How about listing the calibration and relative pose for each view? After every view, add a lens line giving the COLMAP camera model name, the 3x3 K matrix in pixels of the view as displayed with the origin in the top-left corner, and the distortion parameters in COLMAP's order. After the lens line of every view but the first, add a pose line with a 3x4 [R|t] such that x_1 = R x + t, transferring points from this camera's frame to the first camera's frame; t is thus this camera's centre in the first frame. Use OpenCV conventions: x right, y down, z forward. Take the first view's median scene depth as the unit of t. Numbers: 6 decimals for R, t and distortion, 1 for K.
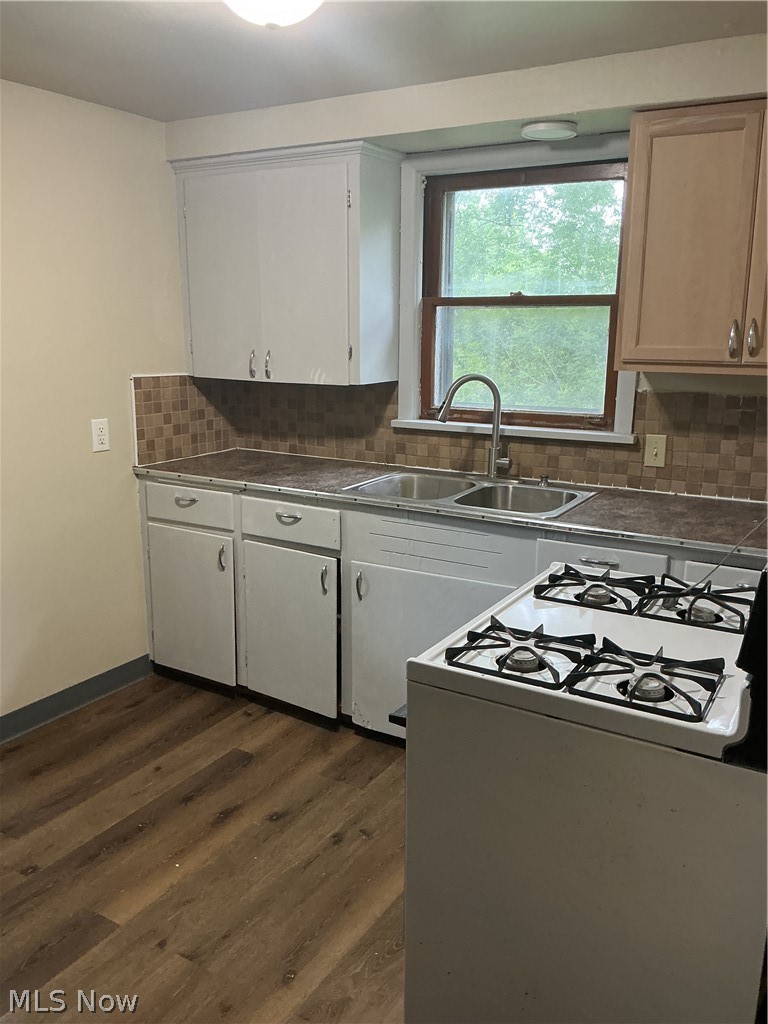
lens RADIAL K [[852.1, 0, 384.0], [0, 852.1, 512.0], [0, 0, 1]] dist [0.116983, -0.166974]
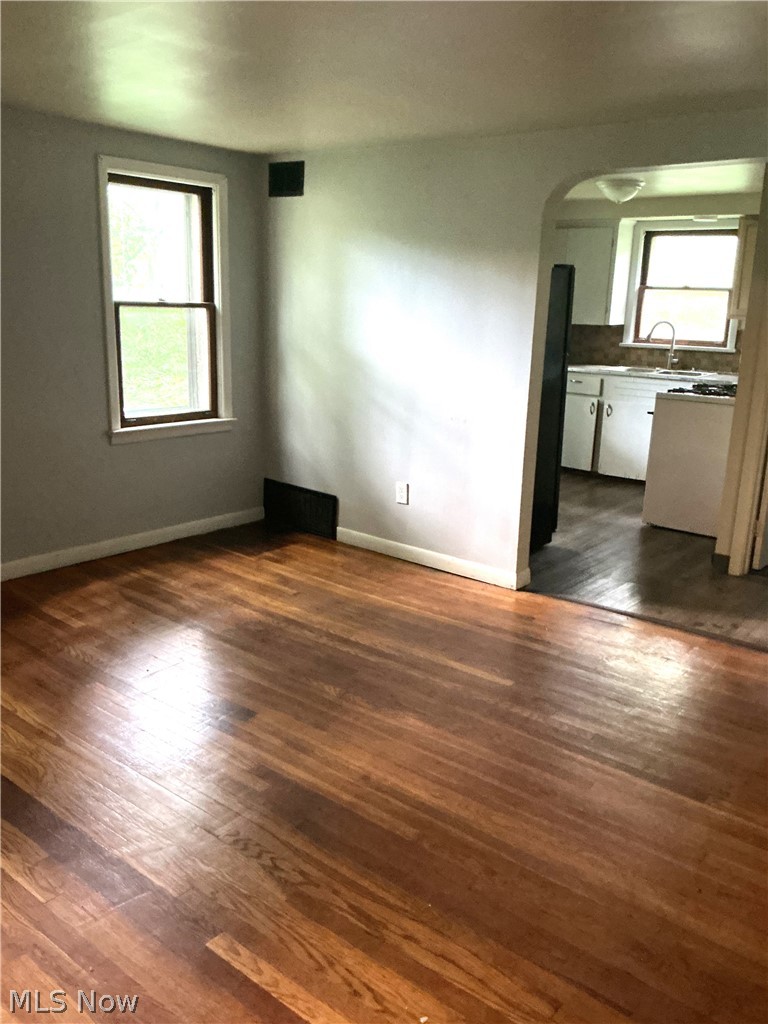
lens RADIAL K [[852.1, 0, 384.0], [0, 852.1, 512.0], [0, 0, 1]] dist [0.116983, -0.166974]
pose [[0.989659, 0.053772, -0.132982, -0.280922], [-0.049697, 0.998193, 0.033776, 0.287670], [0.134558, -0.026818, 0.990543, -1.303664]]
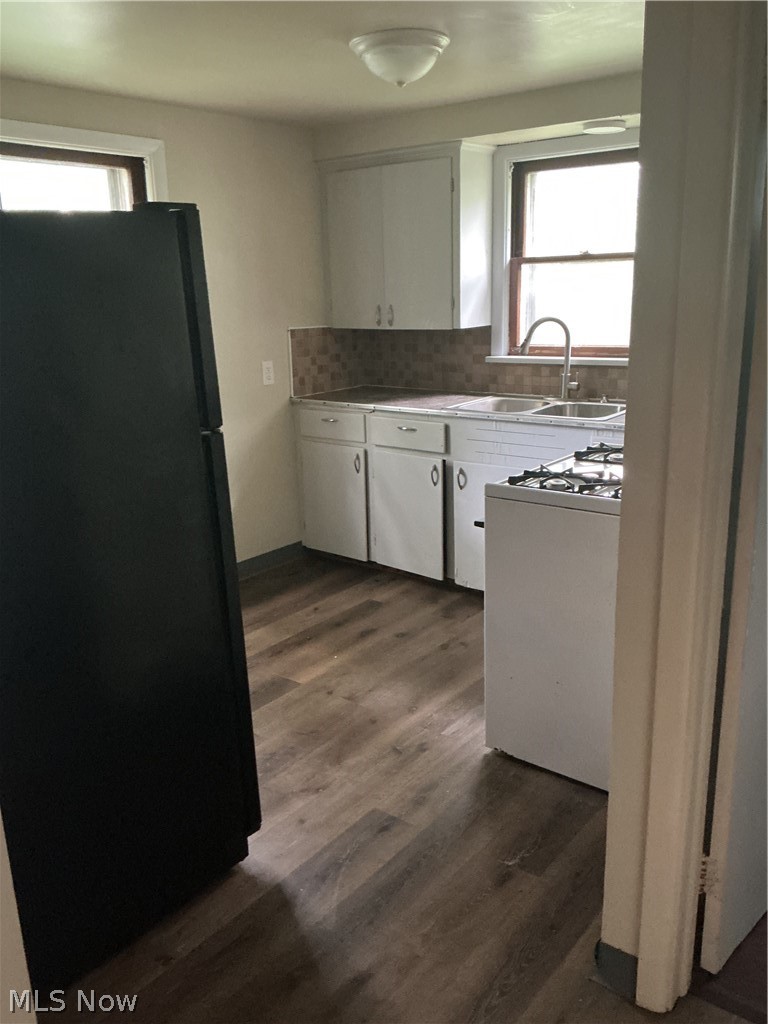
lens RADIAL K [[852.1, 0, 384.0], [0, 852.1, 512.0], [0, 0, 1]] dist [0.116983, -0.166974]
pose [[0.992052, -0.000319, -0.125831, 0.020270], [0.005510, 0.999148, 0.040905, 0.075902], [0.125711, -0.041273, 0.991208, -0.320027]]
